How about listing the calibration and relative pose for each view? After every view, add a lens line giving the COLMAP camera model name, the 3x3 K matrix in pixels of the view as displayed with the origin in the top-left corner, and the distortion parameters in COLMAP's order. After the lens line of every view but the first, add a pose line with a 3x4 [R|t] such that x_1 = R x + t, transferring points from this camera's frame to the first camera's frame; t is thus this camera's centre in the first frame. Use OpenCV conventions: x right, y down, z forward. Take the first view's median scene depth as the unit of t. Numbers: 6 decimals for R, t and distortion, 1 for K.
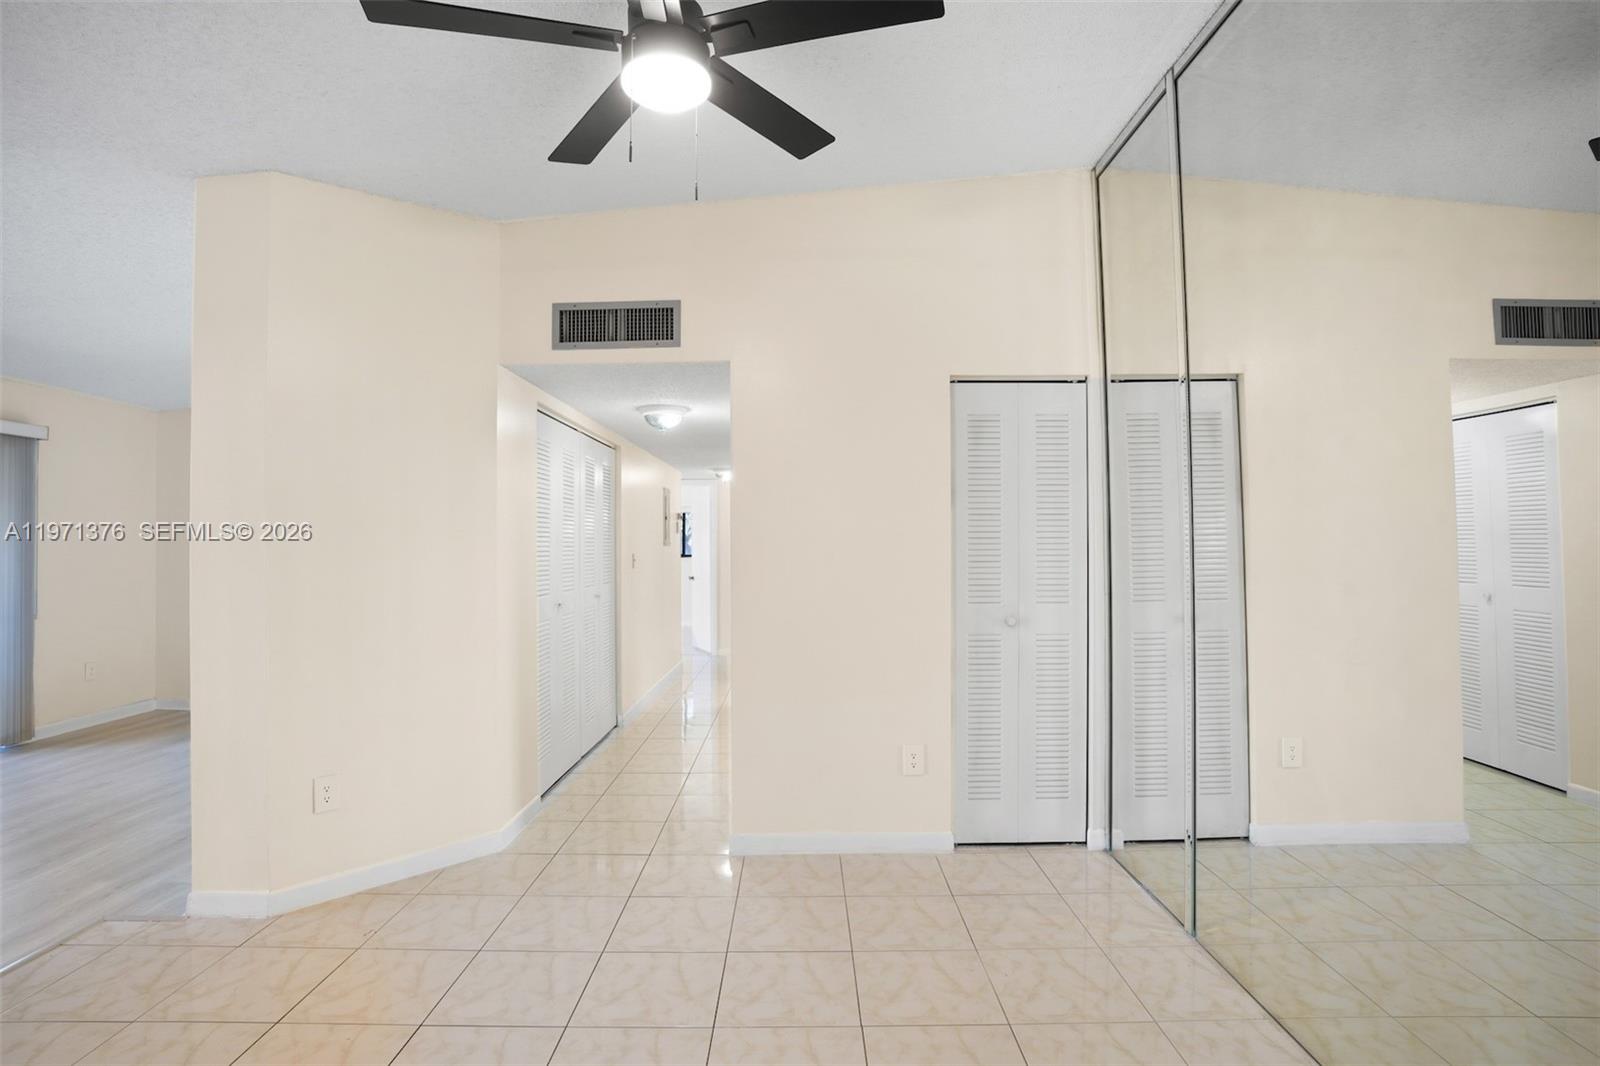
lens RADIAL K [[790.1, 0, 833.5], [0, 790.1, 547.1], [0, 0, 1]] dist [-0.070922, 0.020813]
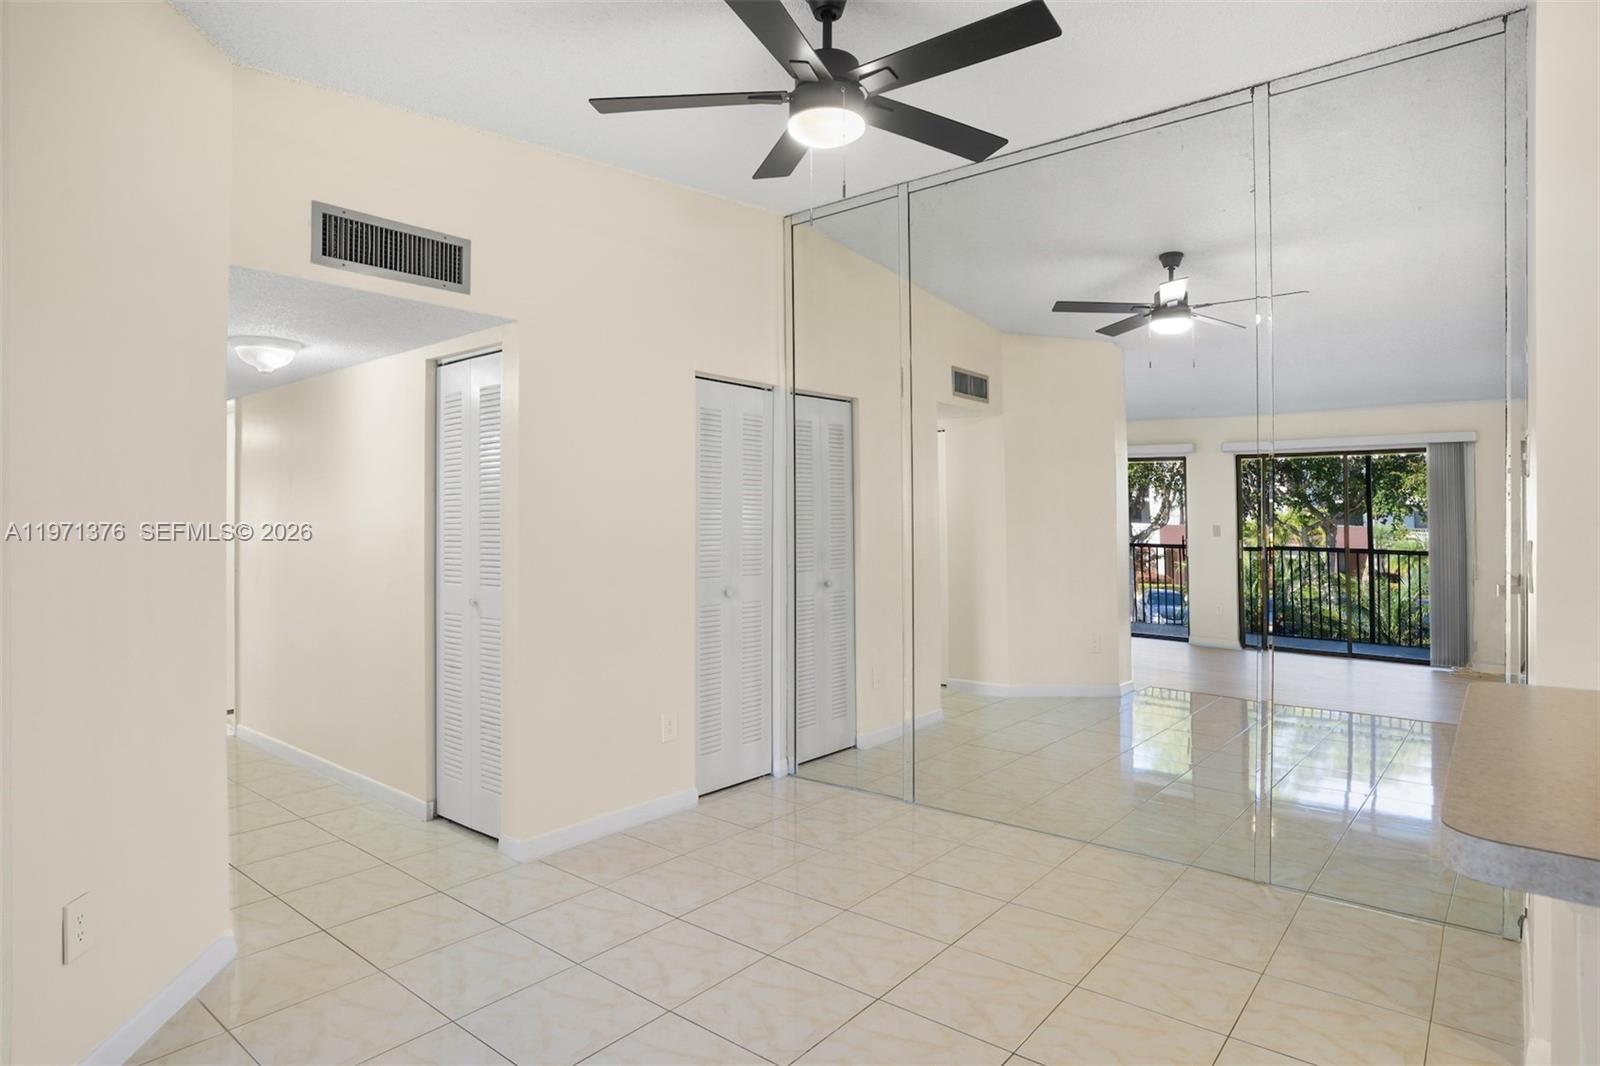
lens RADIAL K [[902.8, 0, 804.9], [0, 902.8, 537.4], [0, 0, 1]] dist [-0.047992, 0.000624]
pose [[0.620811, -0.006335, 0.783934, -0.740402], [-0.006750, 0.999887, 0.013425, -0.004195], [-0.783931, -0.013626, 0.620698, 0.097795]]
